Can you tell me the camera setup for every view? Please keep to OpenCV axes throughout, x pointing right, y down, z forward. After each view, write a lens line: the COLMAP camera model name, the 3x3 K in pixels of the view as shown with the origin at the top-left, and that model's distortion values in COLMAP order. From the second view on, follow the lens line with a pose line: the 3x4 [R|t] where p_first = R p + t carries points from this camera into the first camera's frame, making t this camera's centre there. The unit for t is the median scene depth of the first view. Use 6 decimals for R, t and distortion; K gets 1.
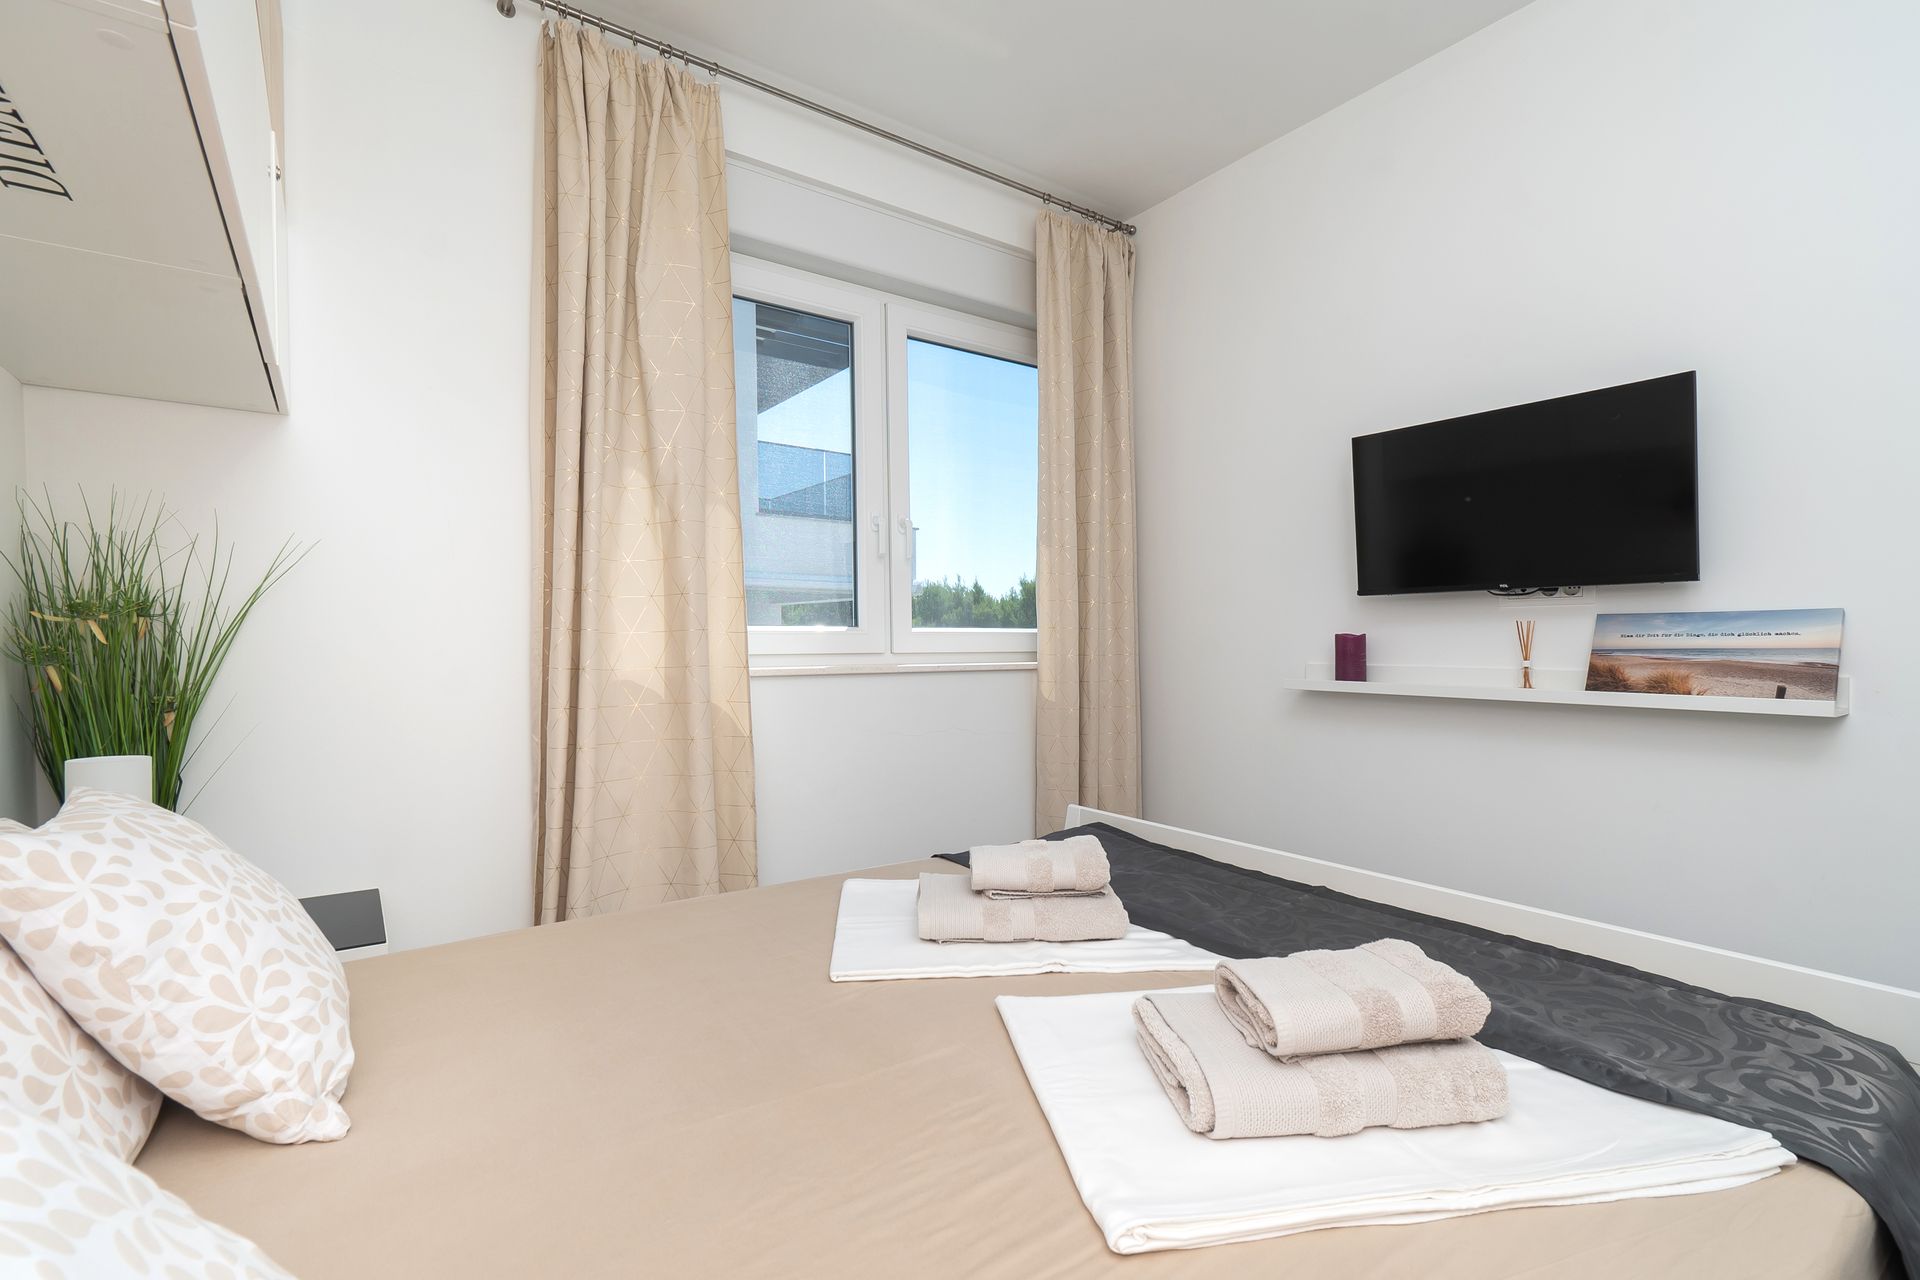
lens RADIAL K [[886.4, 0, 964.2], [0, 886.4, 650.9], [0, 0, 1]] dist [0.010447, -0.000262]
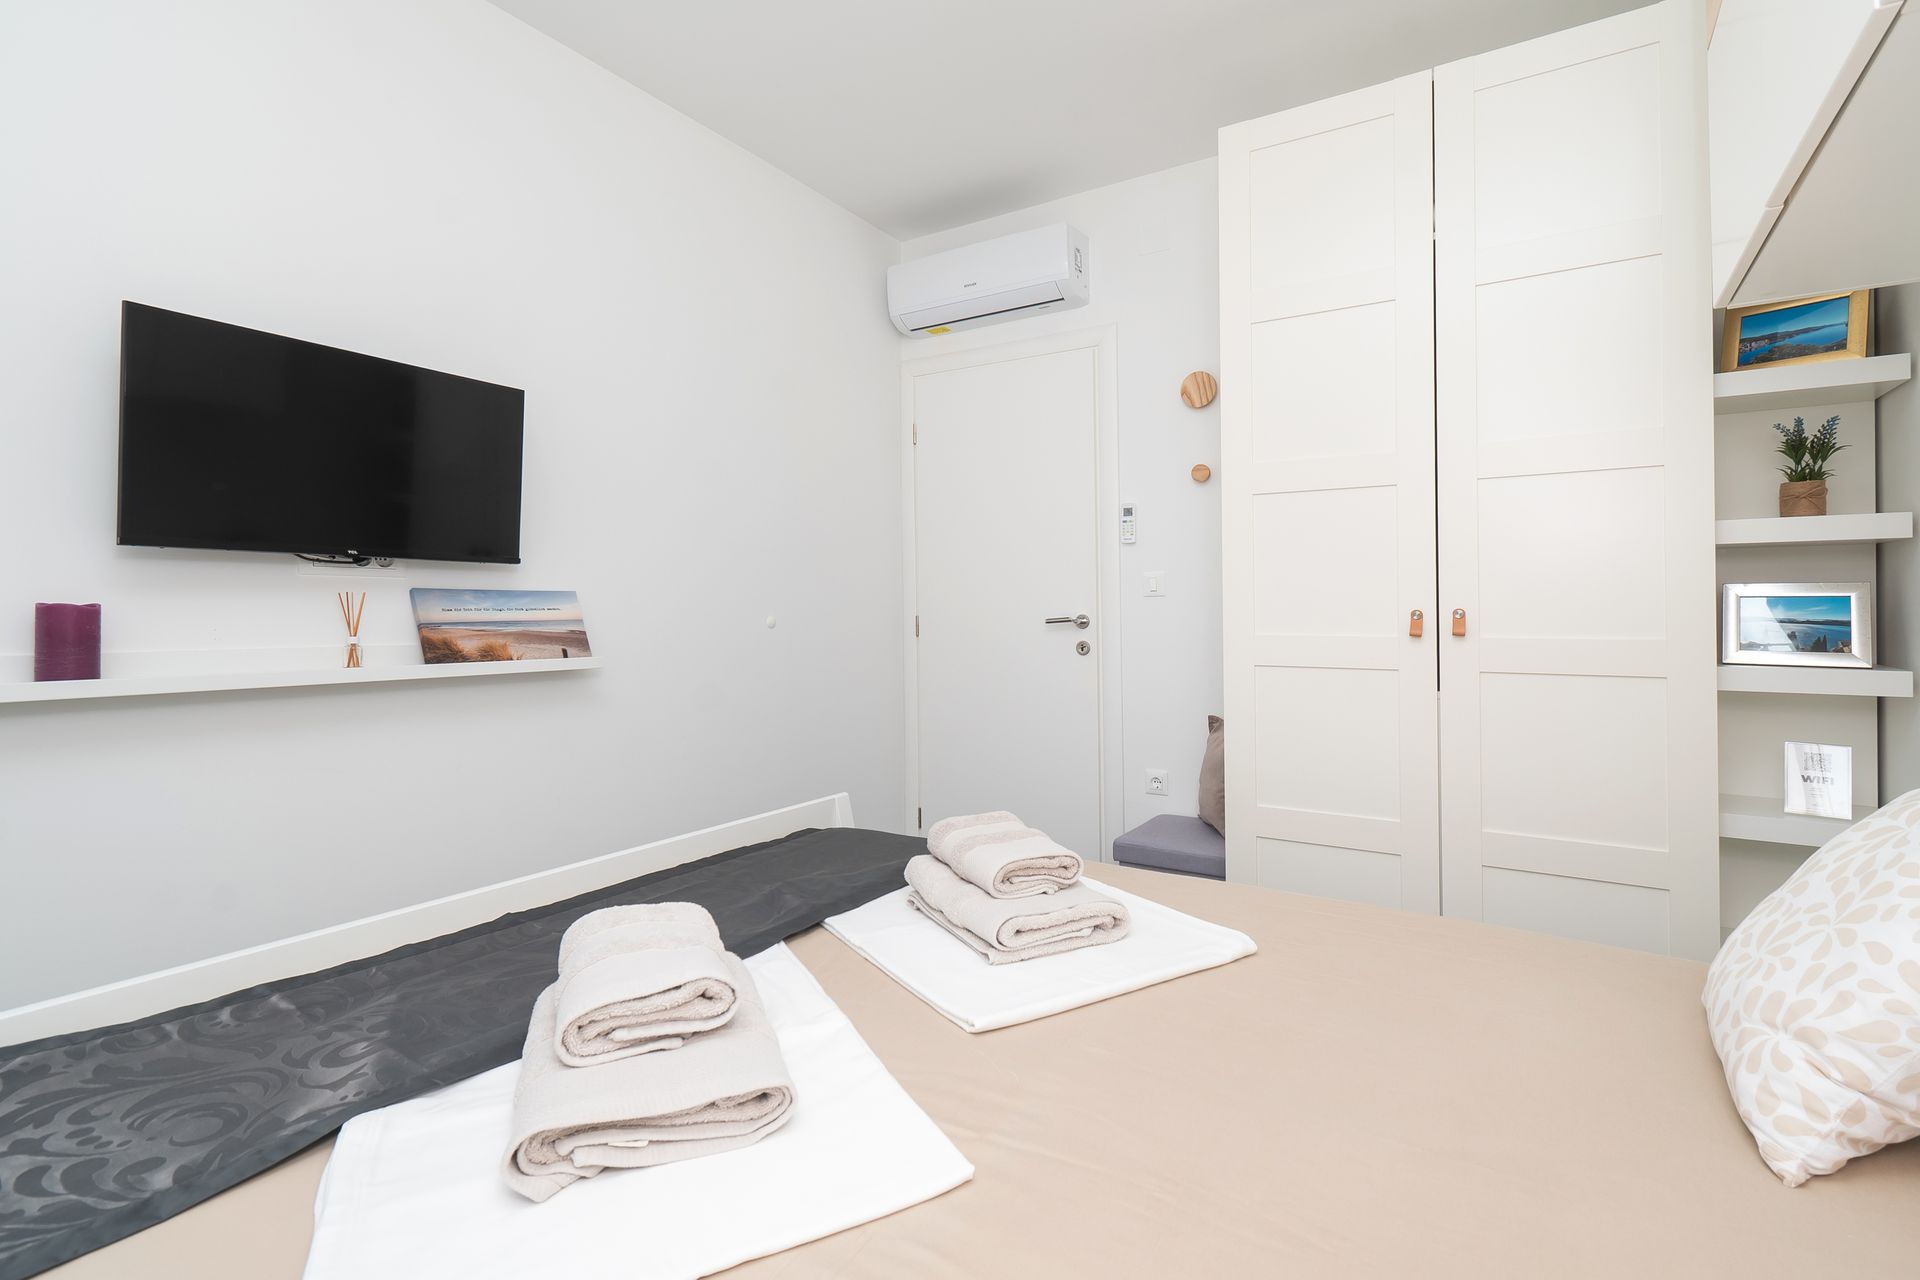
lens RADIAL K [[894.7, 0, 987.9], [0, 894.7, 598.6], [0, 0, 1]] dist [0.000974, -0.000947]
pose [[-0.384243, 0.014313, 0.923121, -0.504326], [0.010799, 0.999881, -0.011008, -0.012149], [-0.923169, 0.005739, -0.384352, 0.851203]]
